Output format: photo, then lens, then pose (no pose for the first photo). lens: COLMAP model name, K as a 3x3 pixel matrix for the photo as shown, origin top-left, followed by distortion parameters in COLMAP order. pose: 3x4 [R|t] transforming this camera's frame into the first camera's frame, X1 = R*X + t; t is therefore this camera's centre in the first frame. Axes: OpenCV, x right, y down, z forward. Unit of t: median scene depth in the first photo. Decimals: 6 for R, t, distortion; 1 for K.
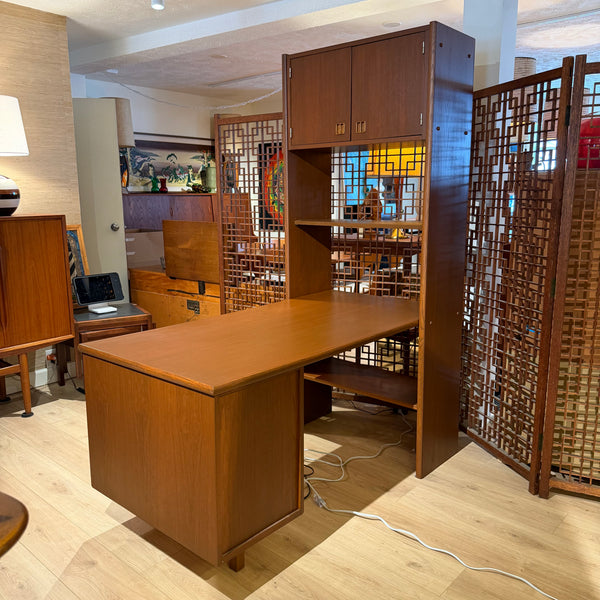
lens RADIAL K [[558.7, 0, 300.0], [0, 558.7, 300.0], [0, 0, 1]] dist [0.134543, -0.262018]
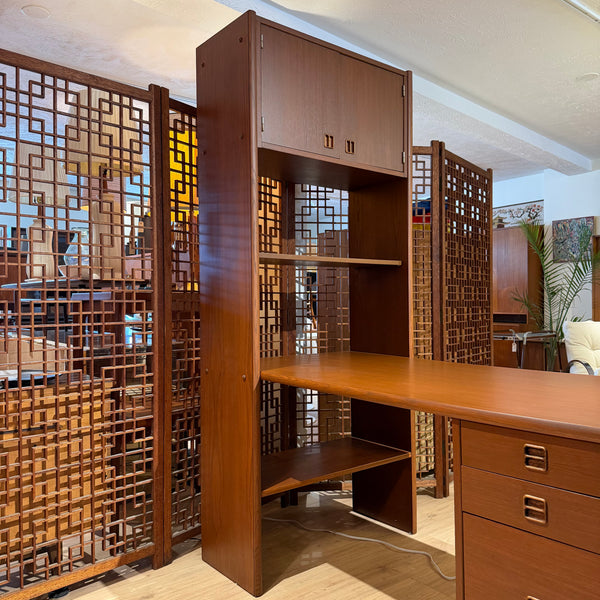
lens RADIAL K [[558.7, 0, 300.0], [0, 558.7, 300.0], [0, 0, 1]] dist [0.134543, -0.262018]
pose [[0.175114, 0.009466, 0.984503, -0.623965], [0.187276, 0.981377, -0.042747, -0.044821], [-0.966573, 0.191859, 0.170080, 0.806324]]
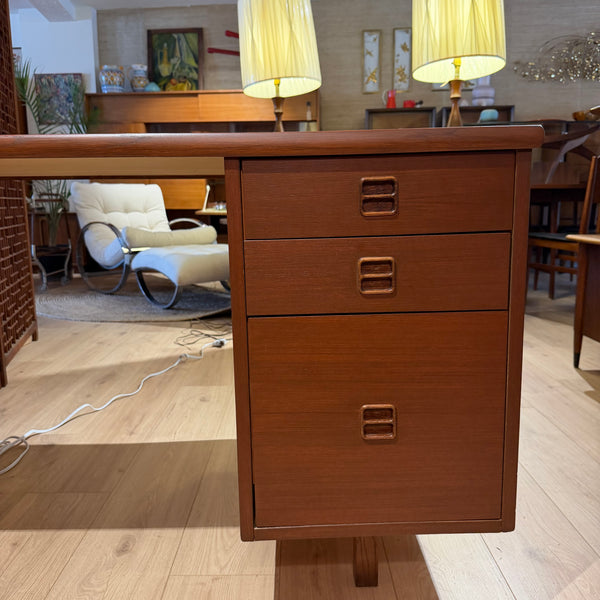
lens RADIAL K [[564.1, 0, 300.0], [0, 564.1, 300.0], [0, 0, 1]] dist [0.086689, -0.165992]
pose [[-0.670767, -0.114299, 0.732808, -0.382202], [0.154193, 0.944974, 0.288529, 0.039001], [-0.725463, 0.306530, -0.616233, 0.927001]]
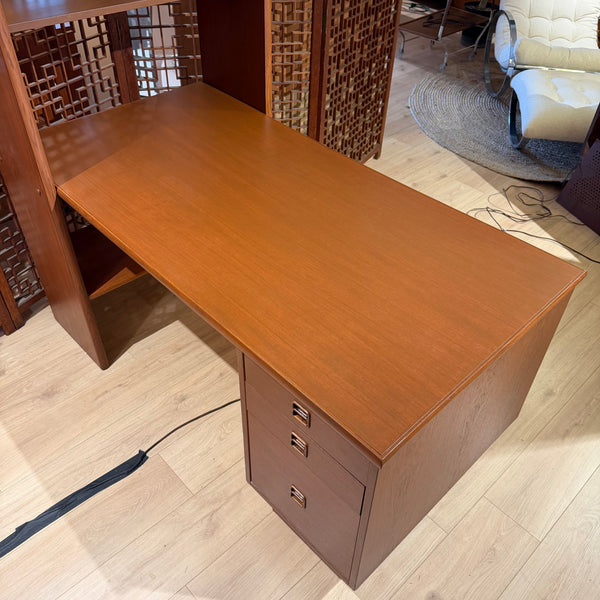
lens RADIAL K [[558.7, 0, 300.0], [0, 558.7, 300.0], [0, 0, 1]] dist [0.134543, -0.262018]
pose [[0.086581, -0.660145, 0.746132, -0.447395], [0.152789, 0.748883, 0.644849, -0.222849], [-0.984459, 0.058169, 0.165702, 0.674087]]
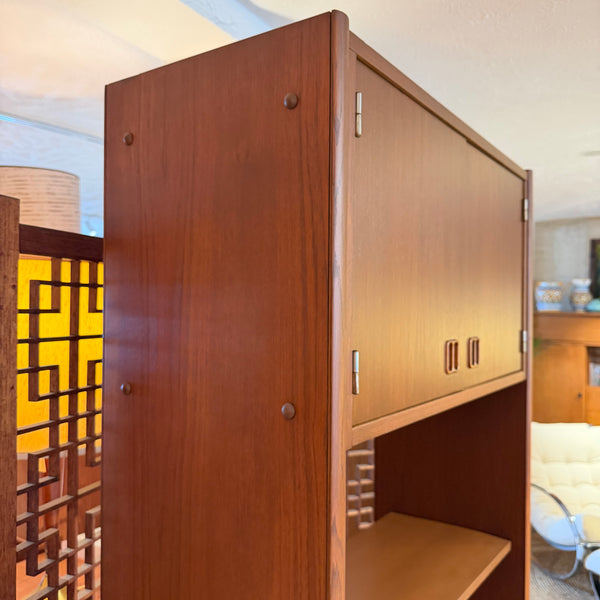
lens RADIAL K [[564.1, 0, 300.0], [0, 564.1, 300.0], [0, 0, 1]] dist [0.086689, -0.165992]
pose [[-0.107269, 0.014994, 0.994117, -0.208746], [0.173674, 0.984796, 0.003886, -0.300455], [-0.978944, 0.173069, -0.108242, 0.951494]]
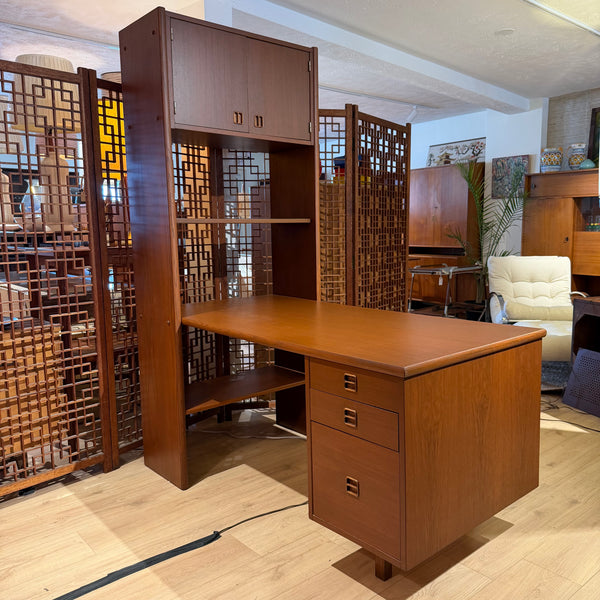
lens RADIAL K [[558.7, 0, 300.0], [0, 558.7, 300.0], [0, 0, 1]] dist [0.134543, -0.262018]
pose [[0.137633, -0.124042, 0.982685, -0.746085], [0.197487, 0.975643, 0.095494, -0.066460], [-0.970596, 0.180925, 0.158777, 0.686729]]
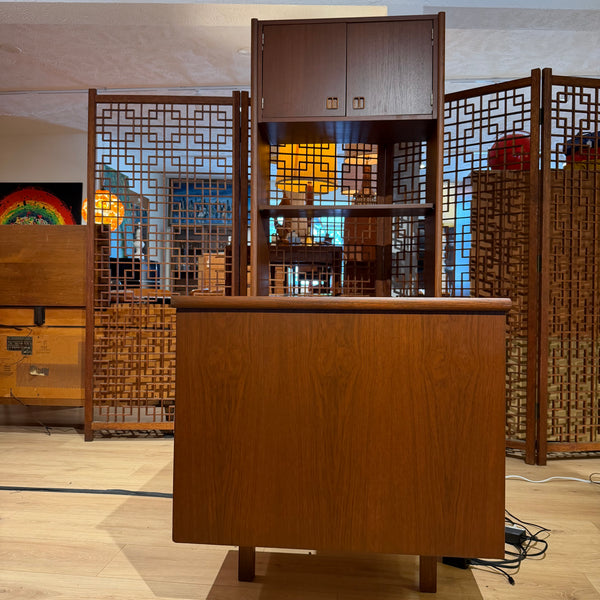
lens RADIAL K [[558.7, 0, 300.0], [0, 558.7, 300.0], [0, 0, 1]] dist [0.134543, -0.262018]
pose [[0.812806, 0.011622, 0.582419, -0.438533], [0.091953, 0.984707, -0.147976, 0.129103], [-0.575231, 0.173831, 0.799307, 0.287966]]
